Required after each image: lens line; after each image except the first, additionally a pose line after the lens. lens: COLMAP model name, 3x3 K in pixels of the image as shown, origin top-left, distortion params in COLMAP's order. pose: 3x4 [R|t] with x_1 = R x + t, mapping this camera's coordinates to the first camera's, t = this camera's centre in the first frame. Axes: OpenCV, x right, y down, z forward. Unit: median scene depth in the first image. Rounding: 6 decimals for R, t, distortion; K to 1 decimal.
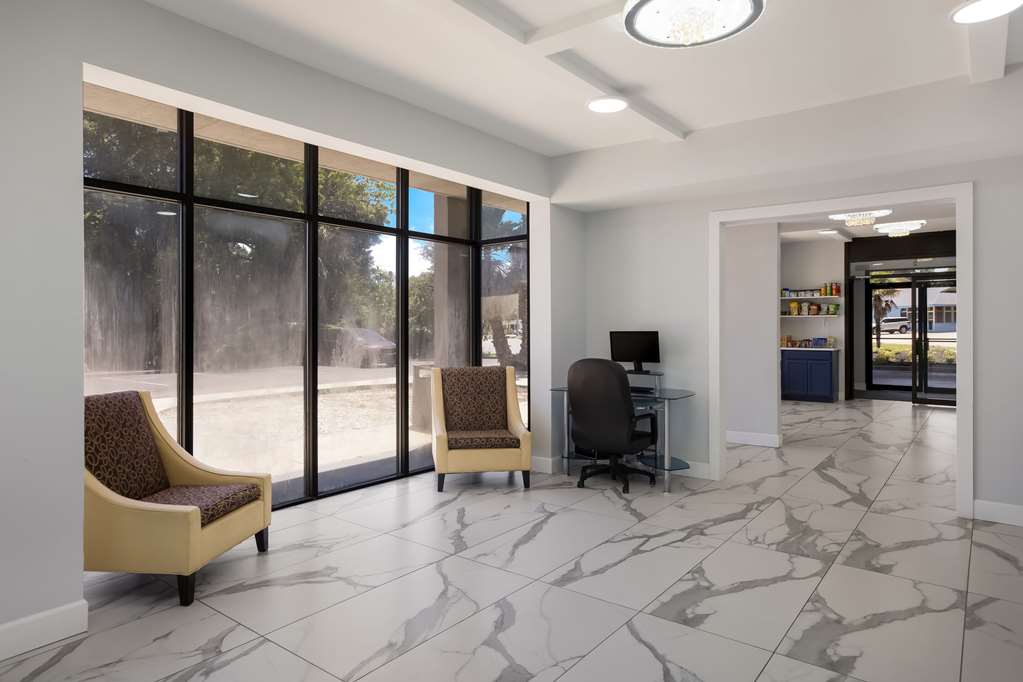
lens RADIAL K [[611.7, 0, 512.2], [0, 611.7, 334.4], [0, 0, 1]] dist [-0.000679, 0.000005]
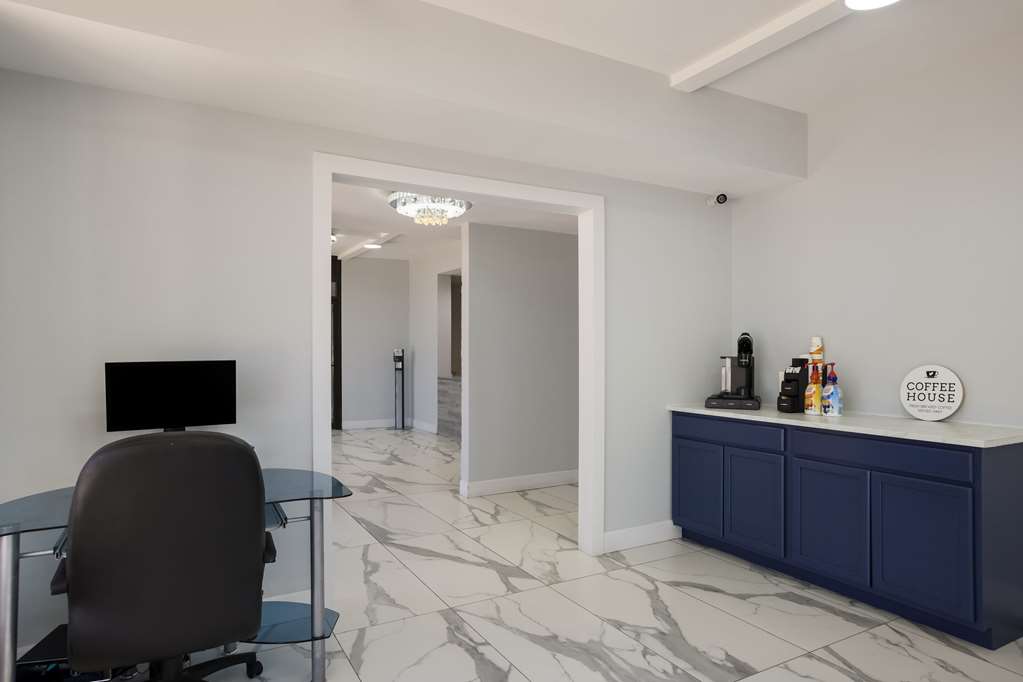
lens RADIAL K [[616.4, 0, 511.8], [0, 616.4, 345.0], [0, 0, 1]] dist [-0.022837, 0.009956]
pose [[0.390944, -0.001020, 0.920414, -0.186651], [0.010352, 0.999941, -0.003289, -0.019303], [-0.920356, 0.010814, 0.390932, 0.822840]]
